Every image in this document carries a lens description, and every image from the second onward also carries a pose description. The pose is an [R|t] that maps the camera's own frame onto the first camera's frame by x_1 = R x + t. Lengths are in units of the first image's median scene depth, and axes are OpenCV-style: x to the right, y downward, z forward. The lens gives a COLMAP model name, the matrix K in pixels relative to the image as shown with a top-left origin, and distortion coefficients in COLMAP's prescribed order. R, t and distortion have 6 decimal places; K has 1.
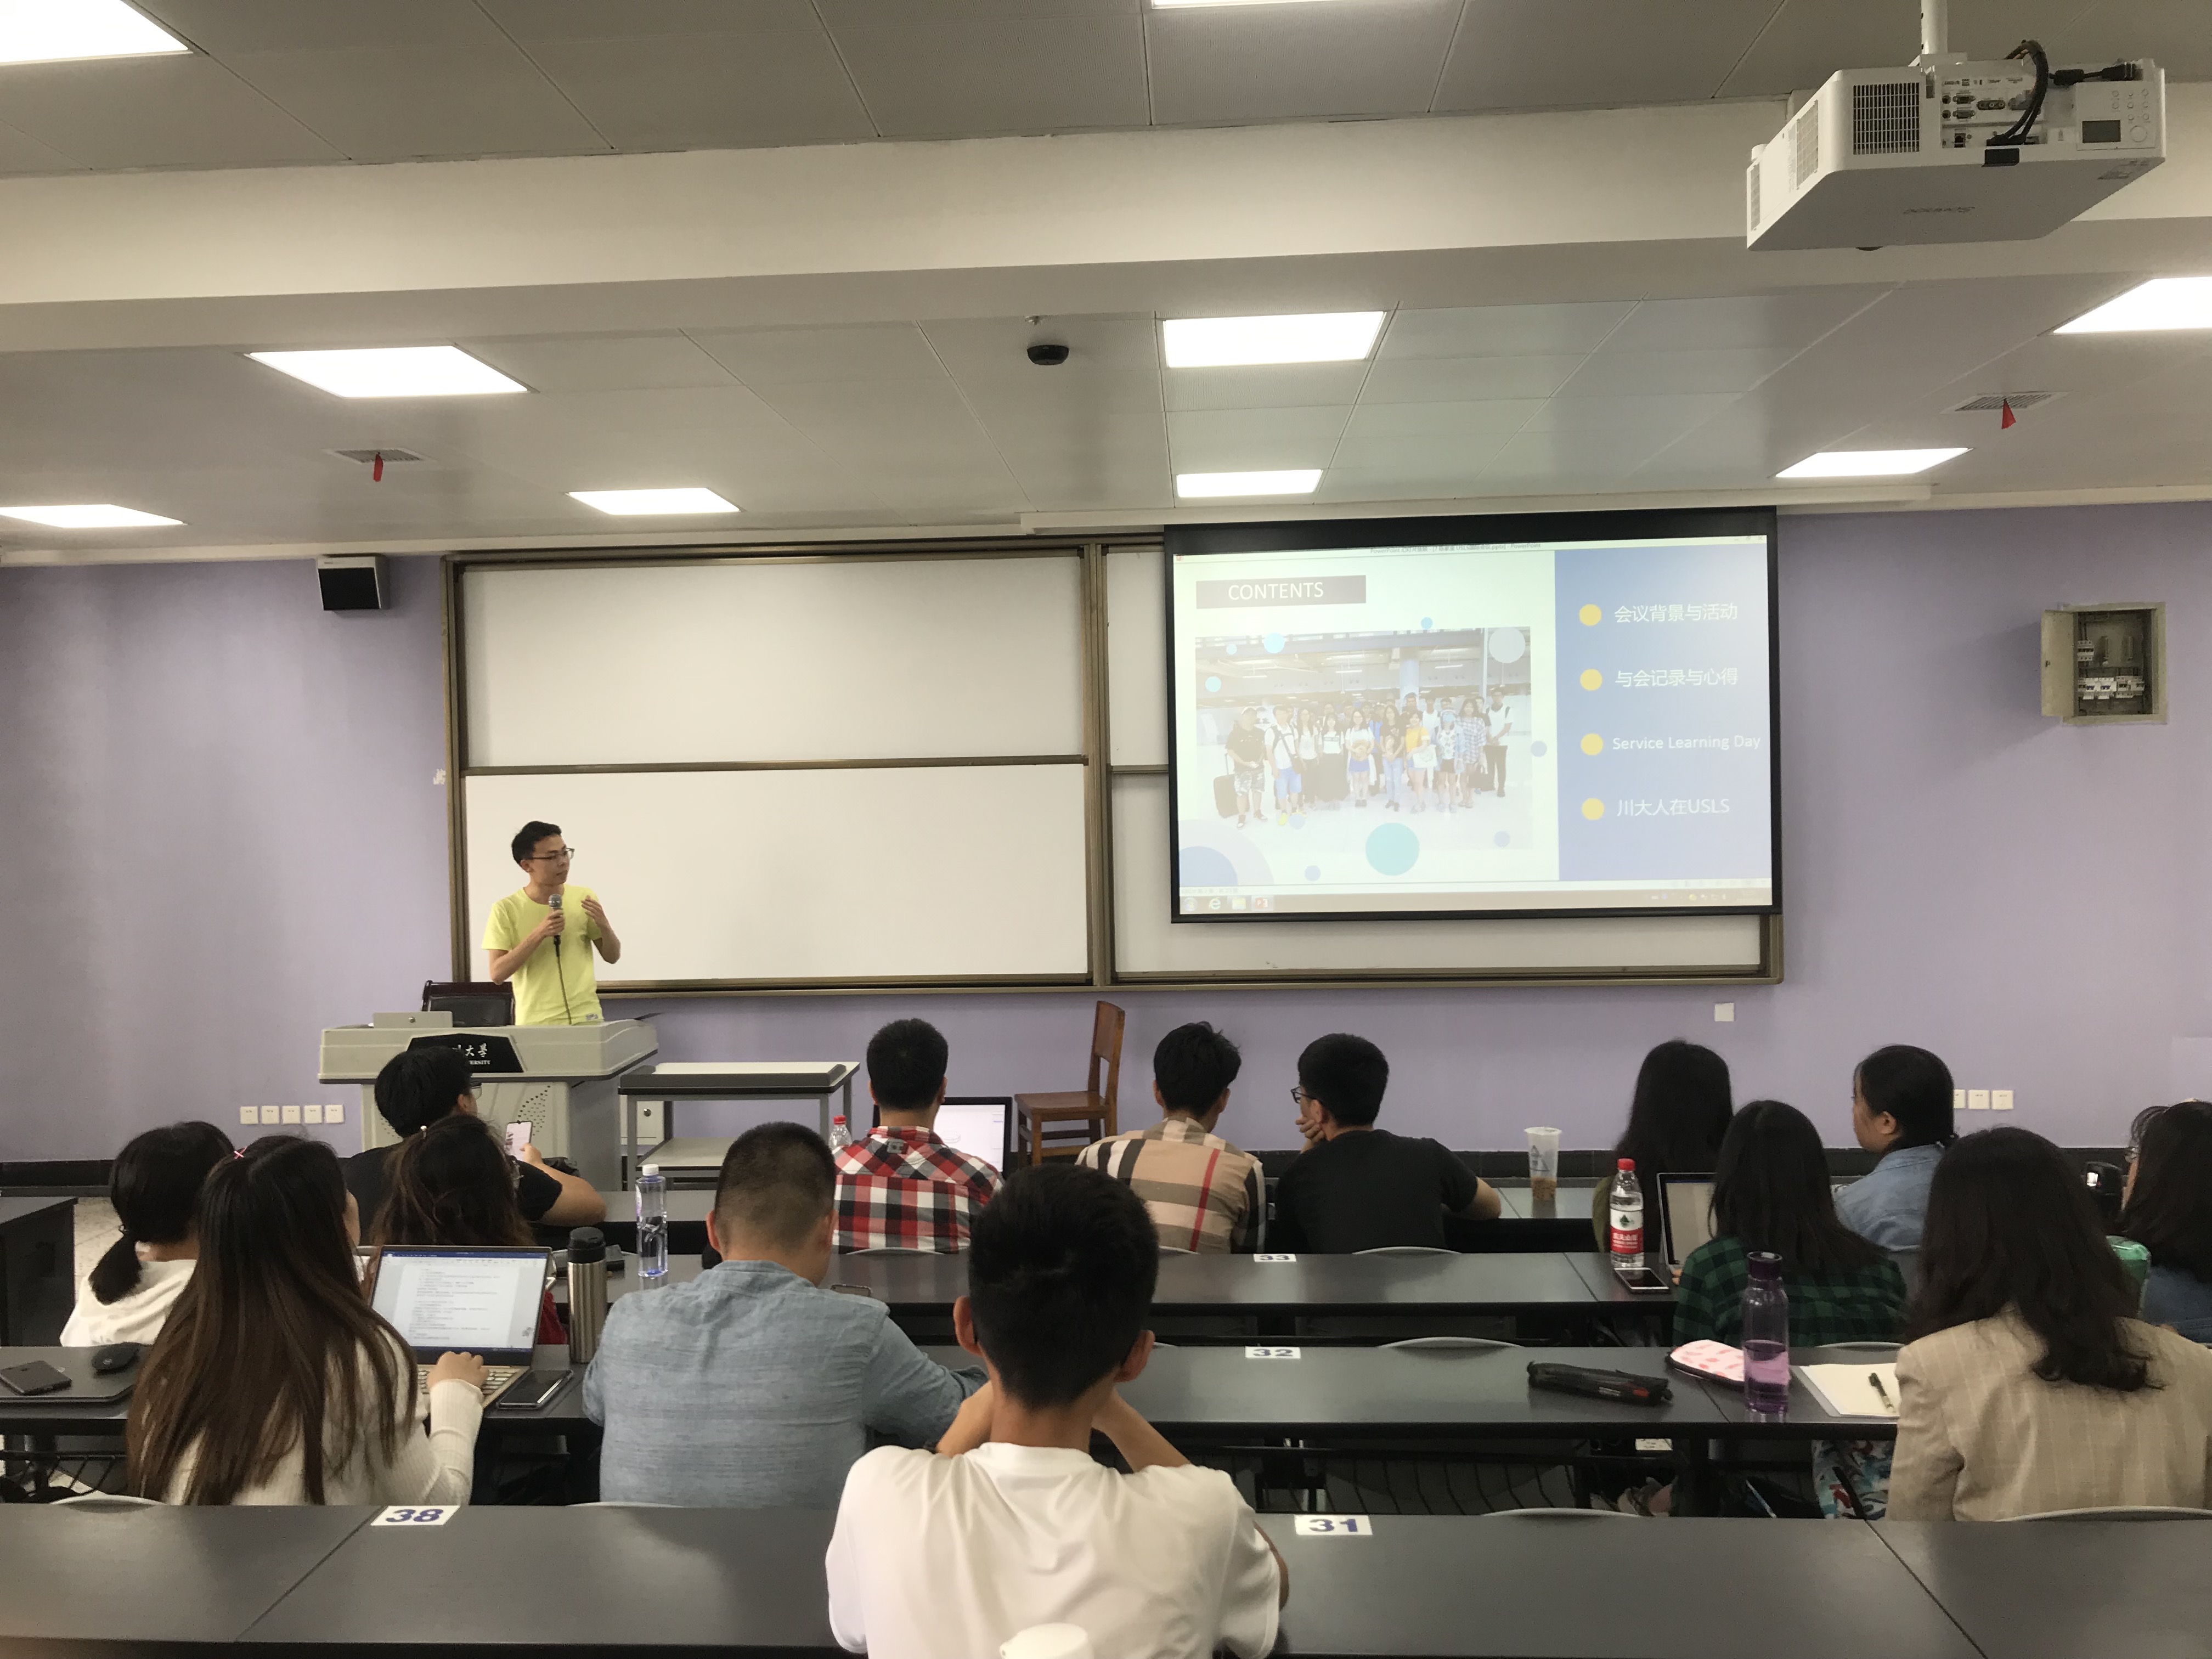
lens RADIAL K [[1788.3, 0, 1098.6], [0, 1788.3, 824.0], [0, 0, 1]] dist [0.041572, -0.071514]
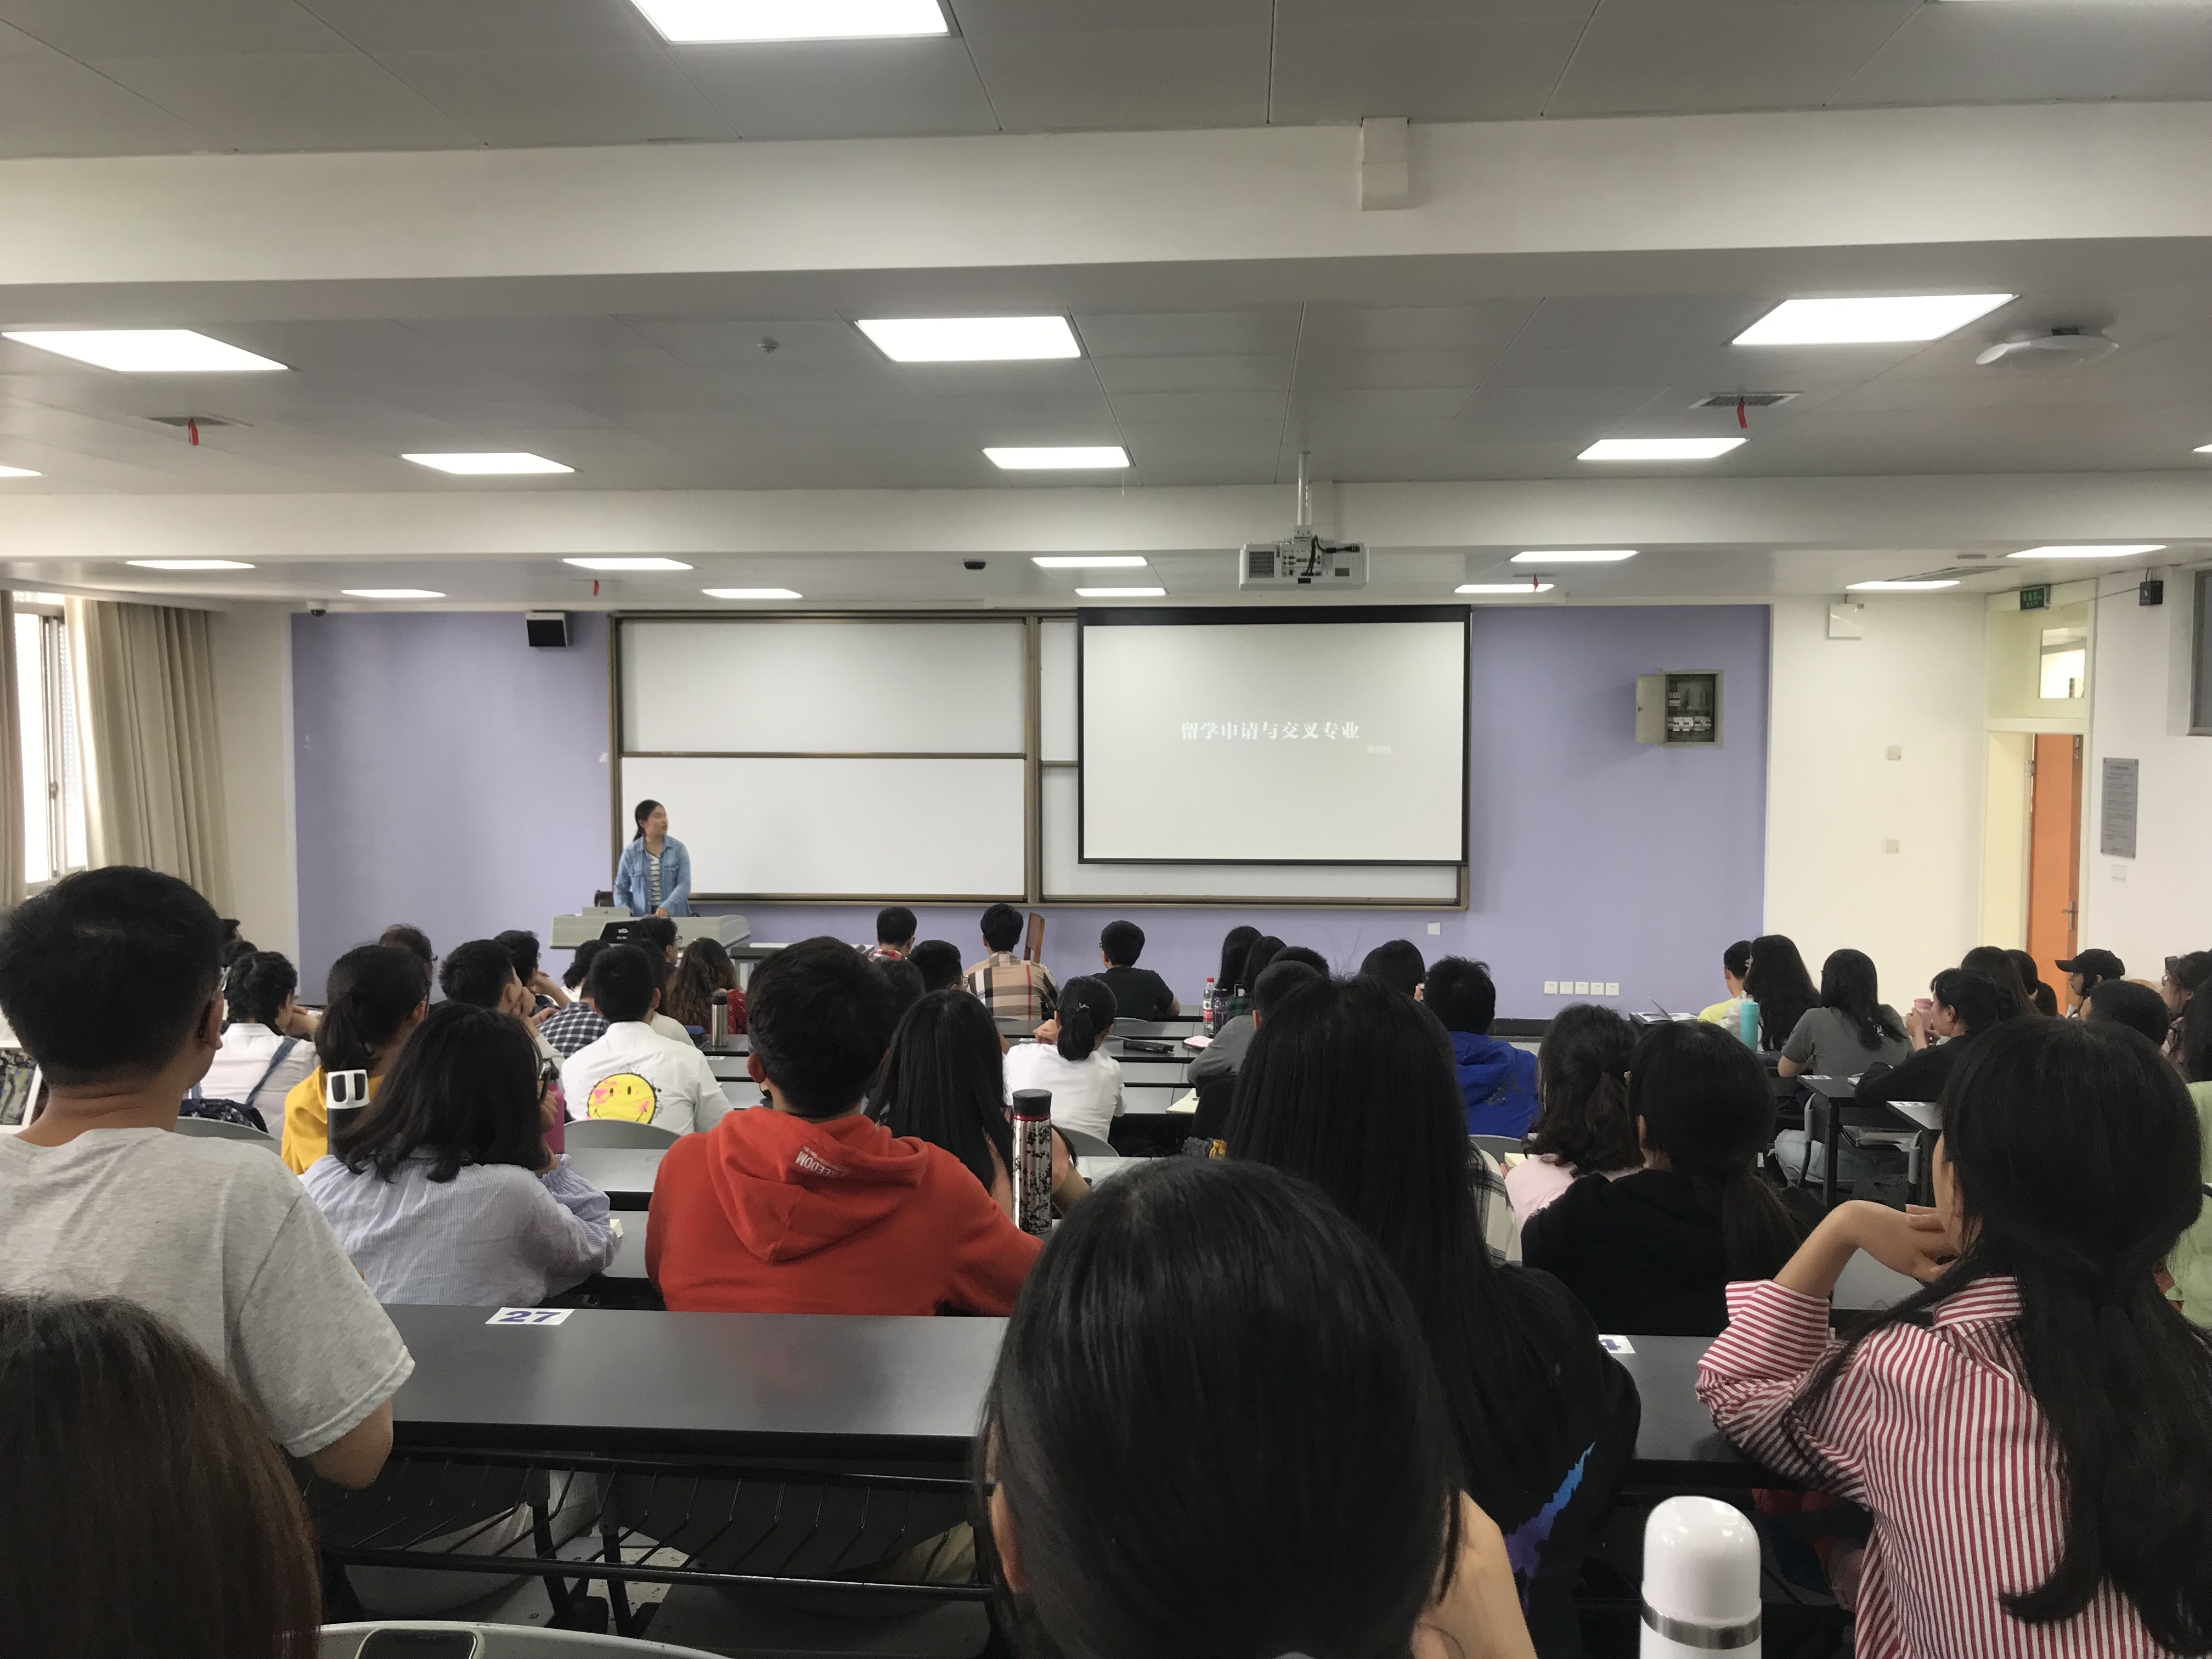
lens RADIAL K [[1782.8, 0, 1106.4], [0, 1782.8, 838.5], [0, 0, 1]] dist [0.054313, -0.050242]
pose [[0.999672, 0.021441, -0.013991, 0.097916], [-0.020802, 0.998801, 0.044311, -0.039829], [0.014925, -0.044005, 0.998920, -0.612273]]
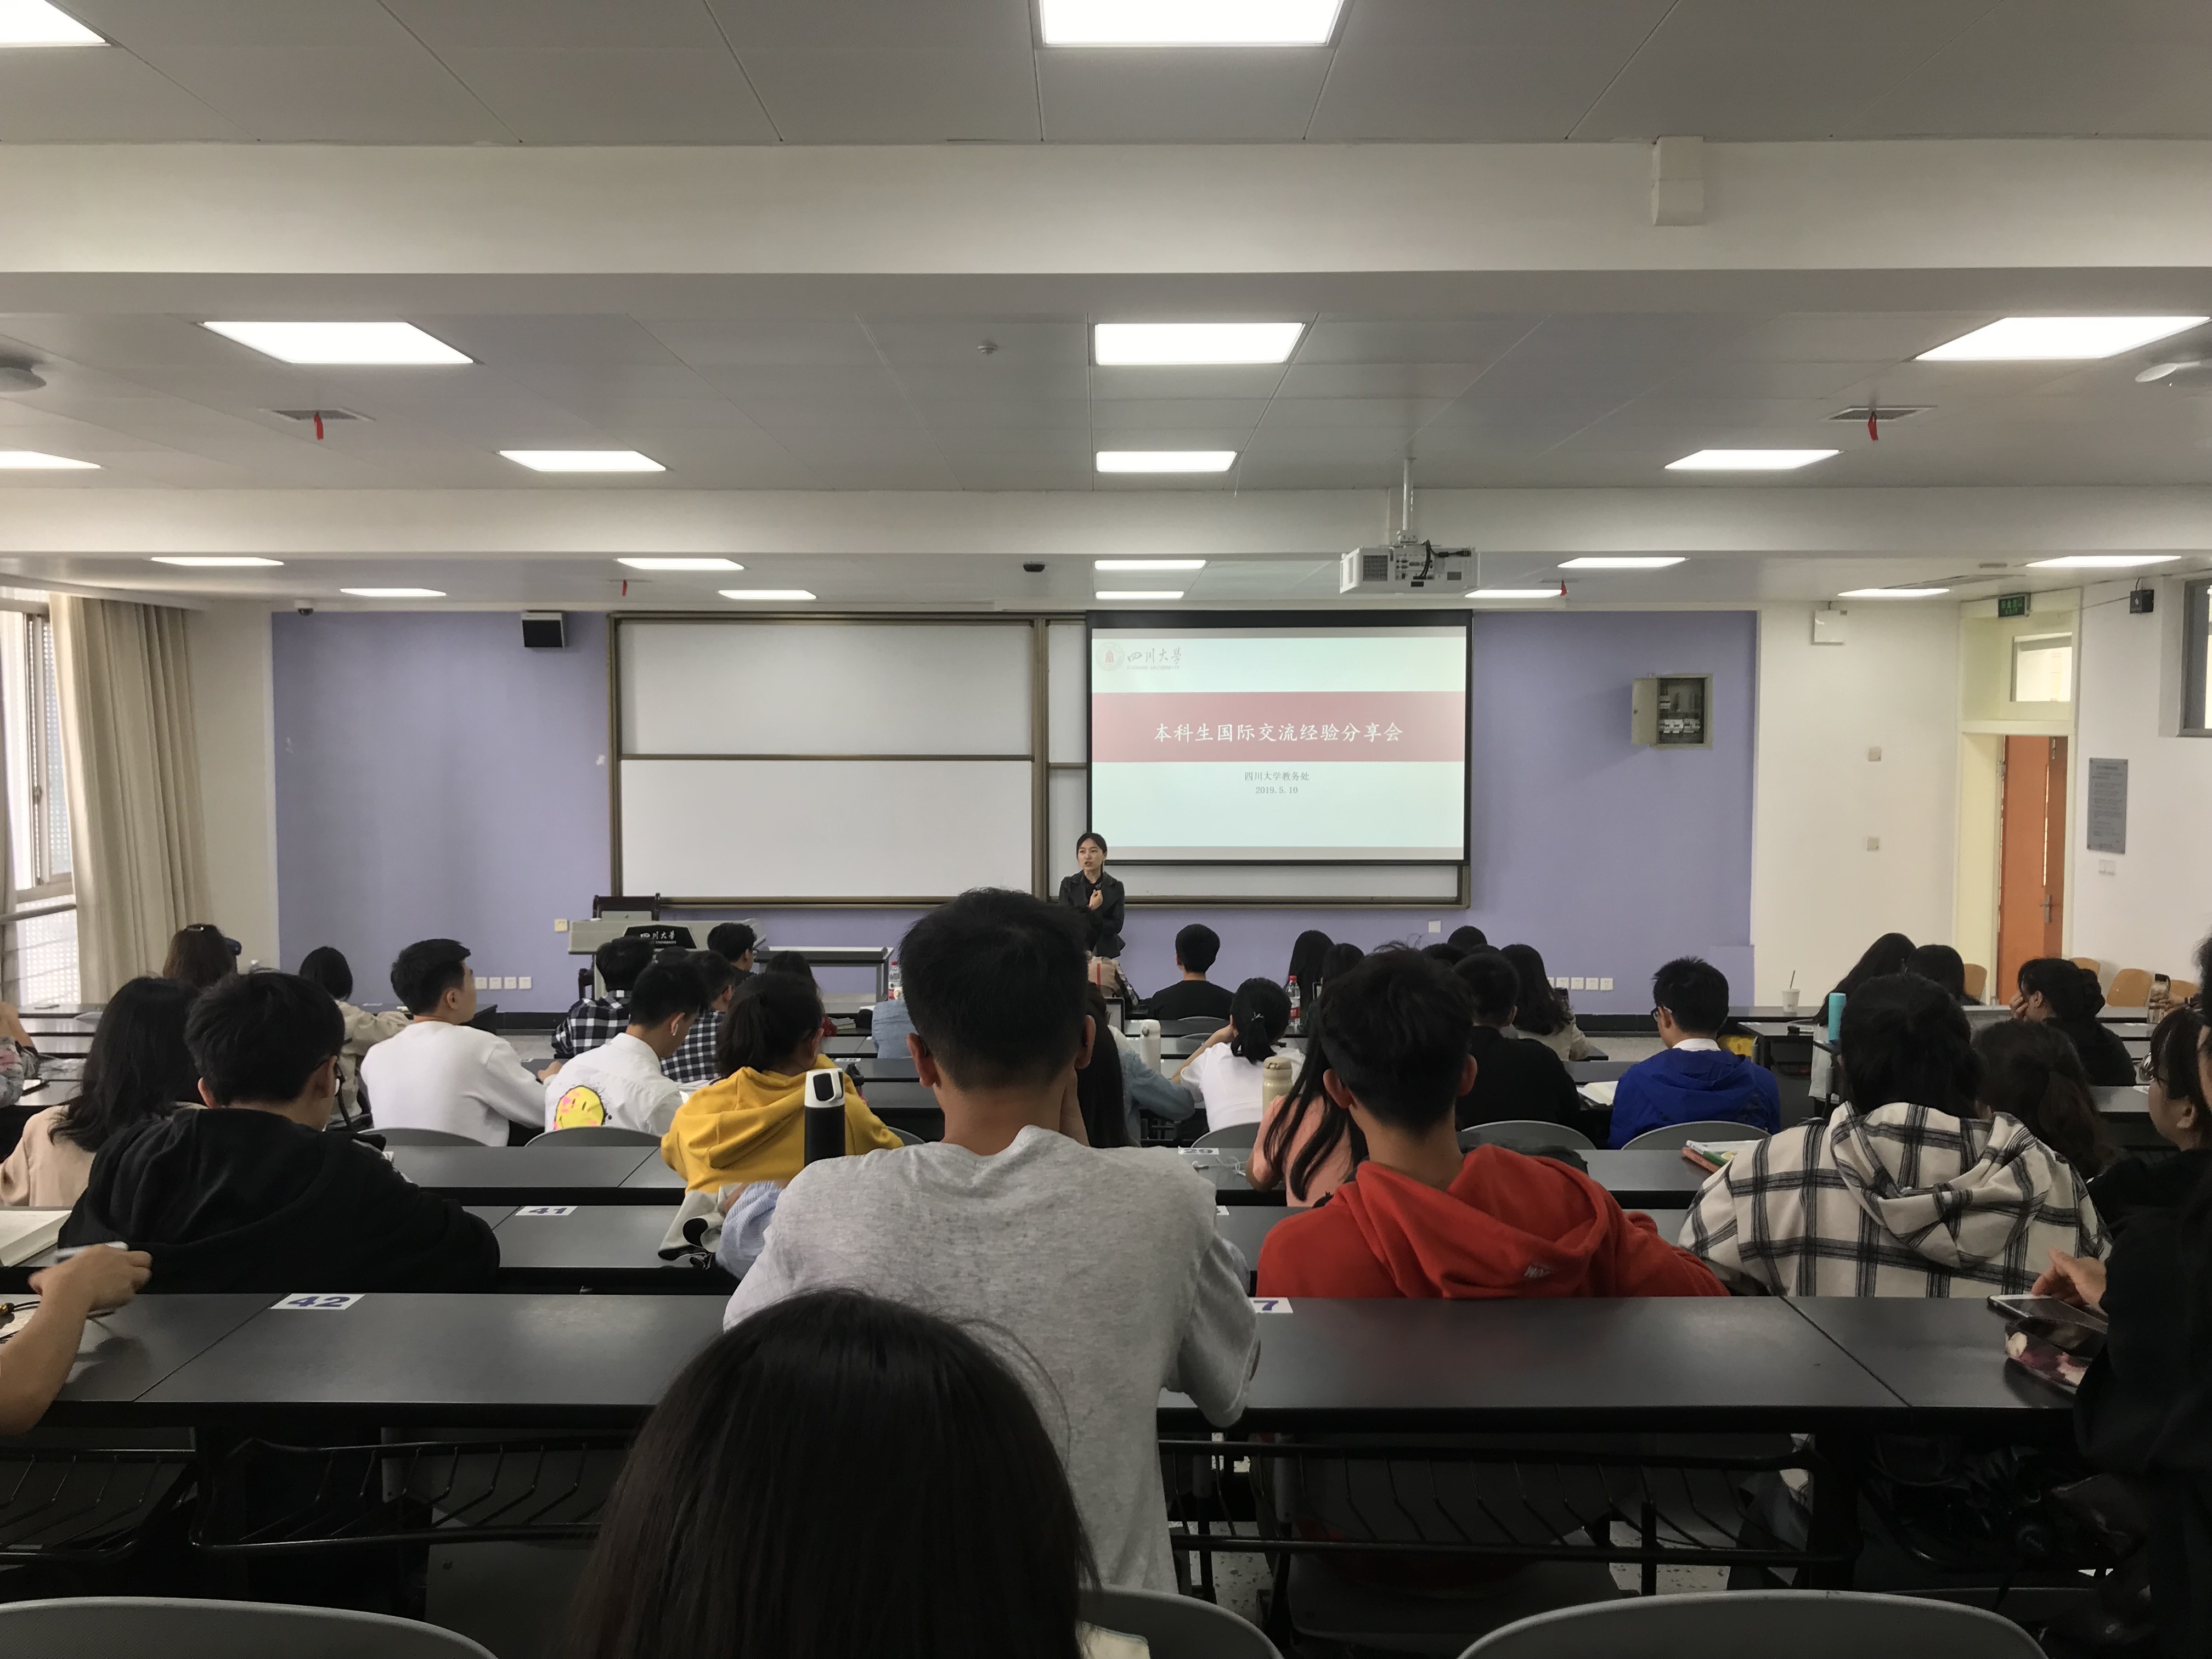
lens RADIAL K [[1778.9, 0, 1106.0], [0, 1778.9, 829.5], [0, 0, 1]] dist [0.052590, -0.047652]
pose [[0.997922, 0.017129, 0.062114, -0.044075], [-0.019395, 0.999161, 0.036060, -0.035653], [-0.061444, -0.037189, 0.997417, -0.614128]]
